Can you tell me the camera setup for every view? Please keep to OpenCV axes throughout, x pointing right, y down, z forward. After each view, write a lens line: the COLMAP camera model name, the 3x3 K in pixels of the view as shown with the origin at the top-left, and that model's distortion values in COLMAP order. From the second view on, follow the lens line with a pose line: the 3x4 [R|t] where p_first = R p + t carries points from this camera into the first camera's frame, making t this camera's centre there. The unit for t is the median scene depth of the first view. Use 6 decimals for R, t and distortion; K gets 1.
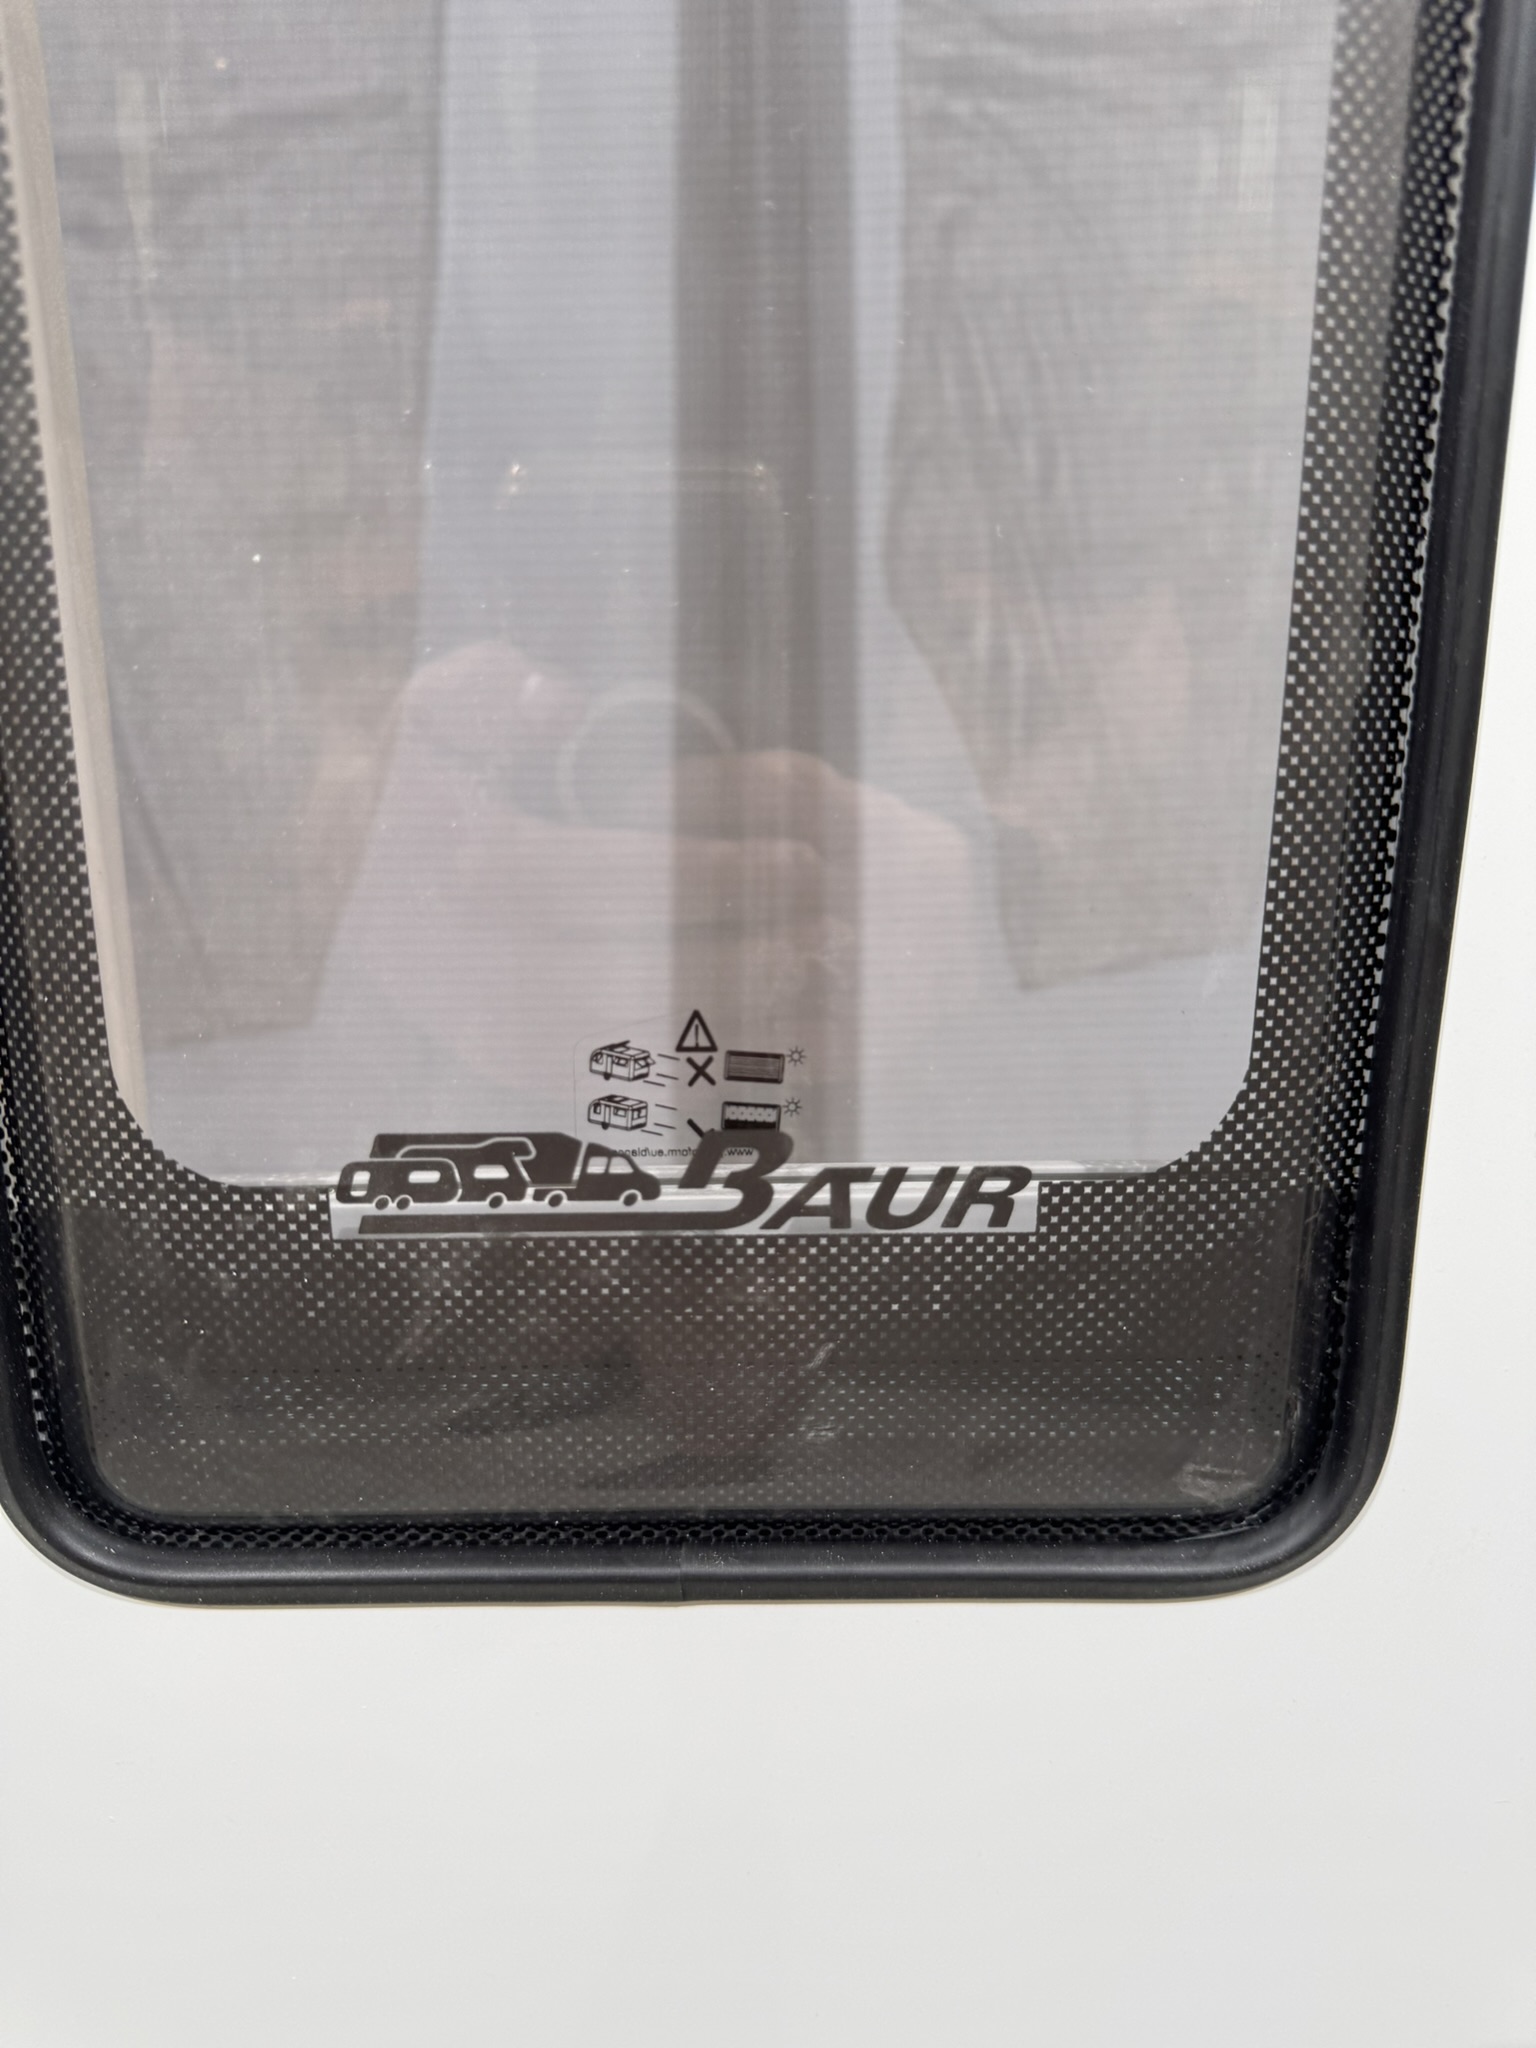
lens RADIAL K [[1422.6, 0, 768.0], [0, 1422.6, 1024.0], [0, 0, 1]] dist [0.004374, -0.001130]
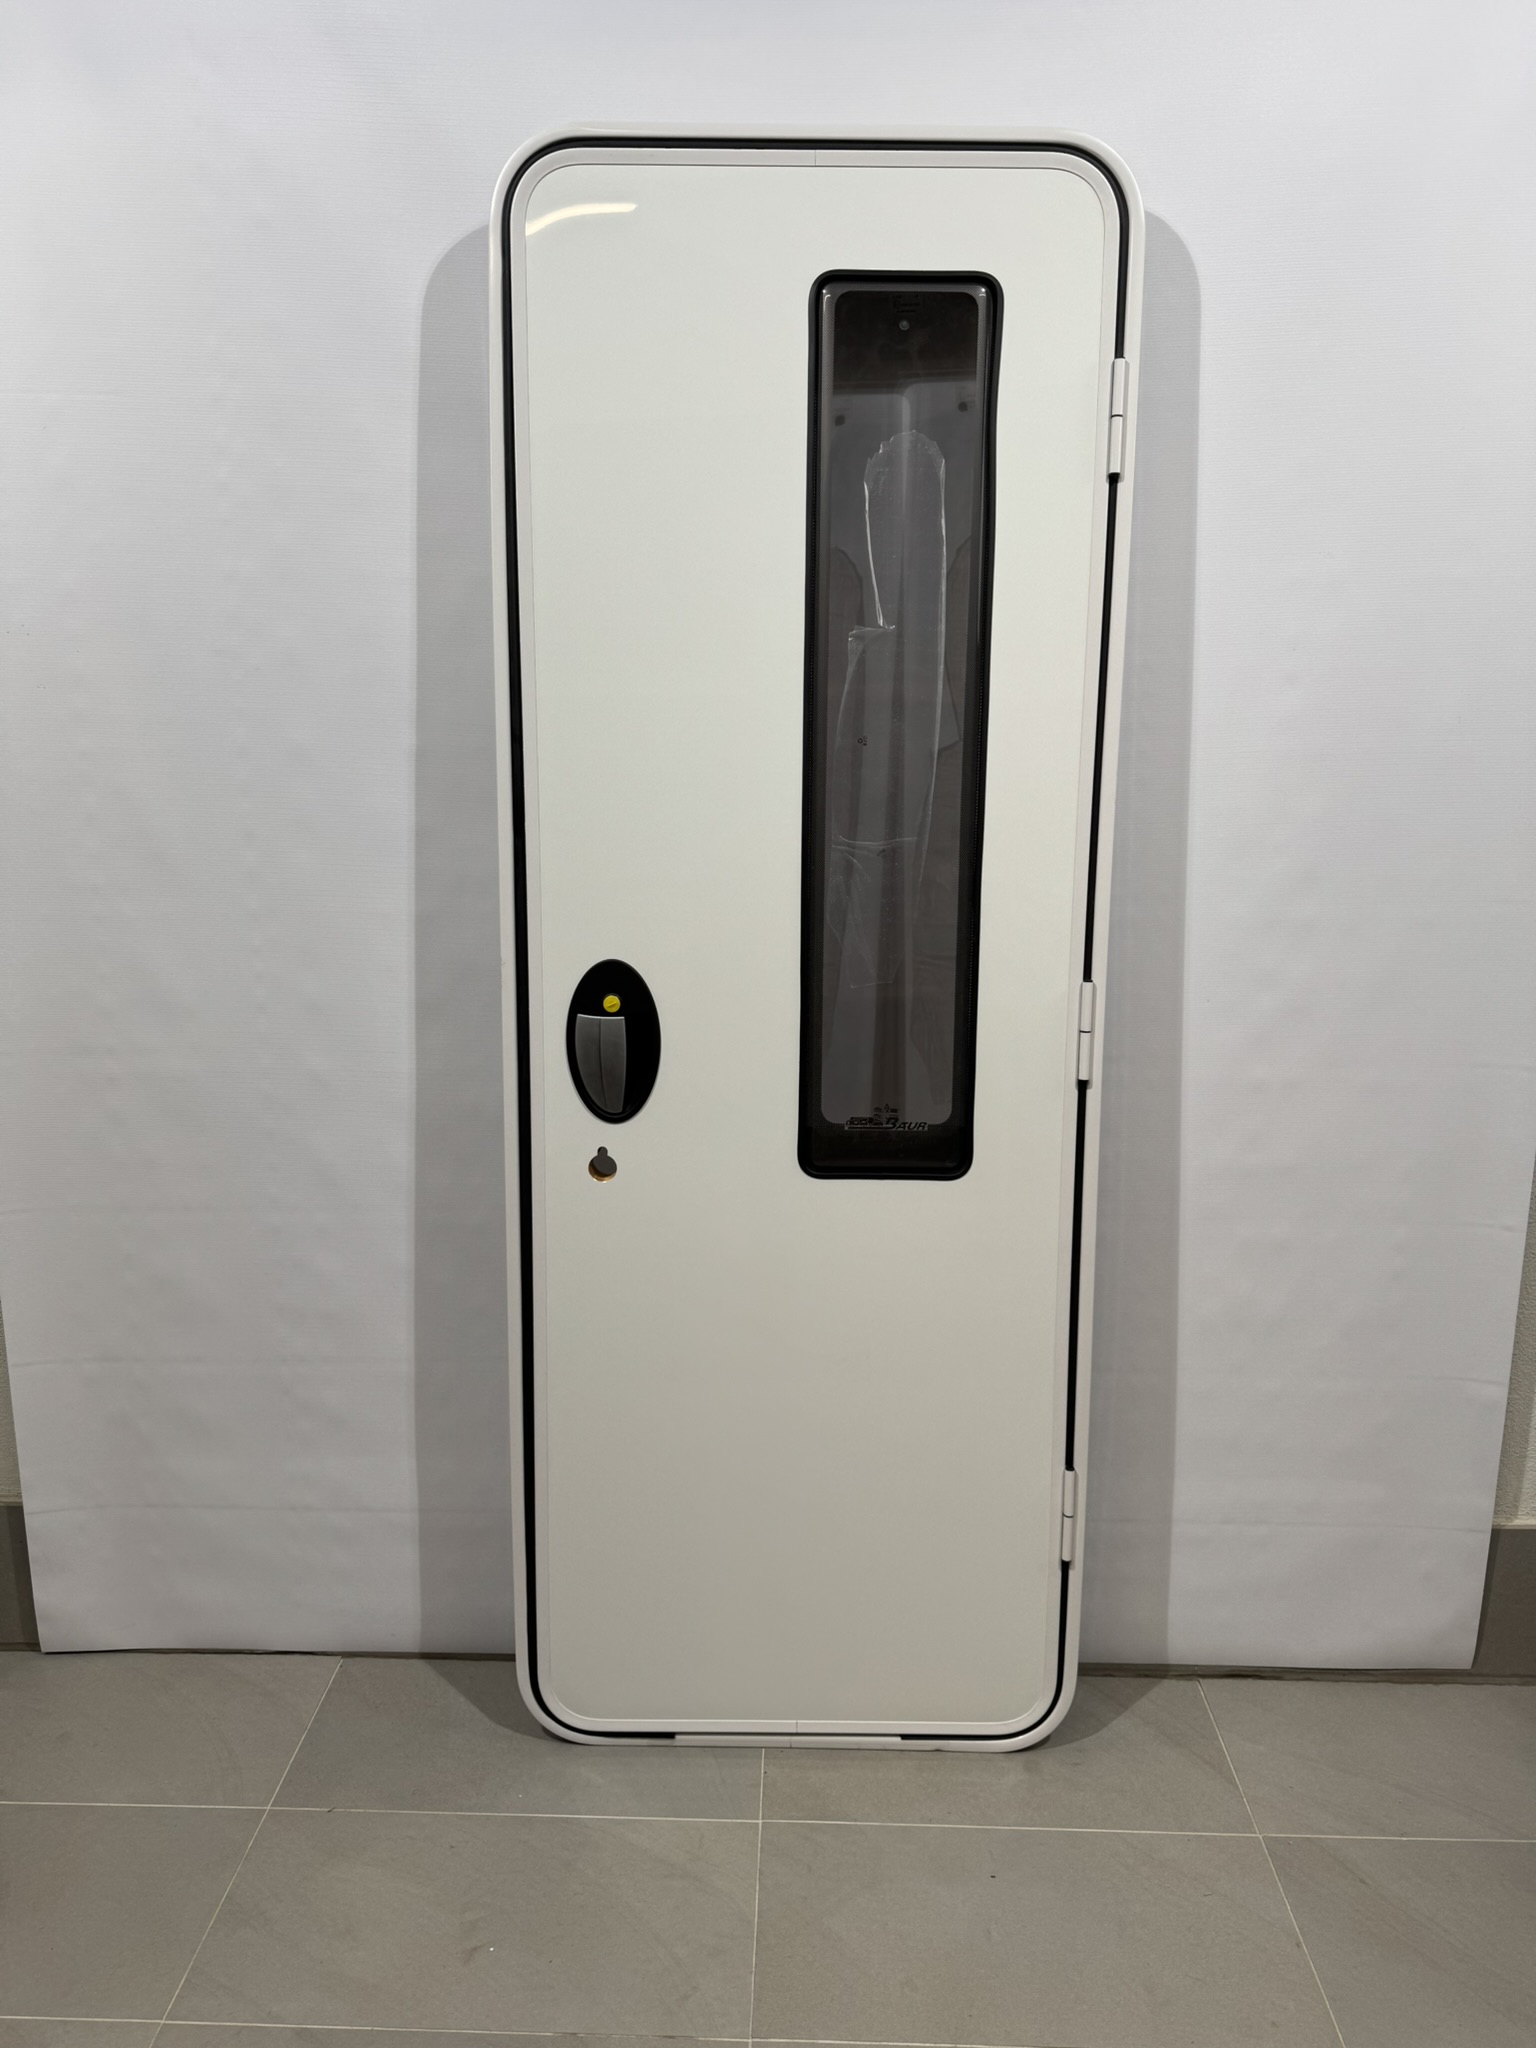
lens RADIAL K [[1422.6, 0, 768.0], [0, 1422.6, 1024.0], [0, 0, 1]] dist [0.004374, -0.001130]
pose [[0.999674, 0.019523, -0.016473, -0.644647], [-0.020677, 0.997113, -0.073065, 0.151348], [0.014999, 0.073382, 0.997191, -7.694327]]
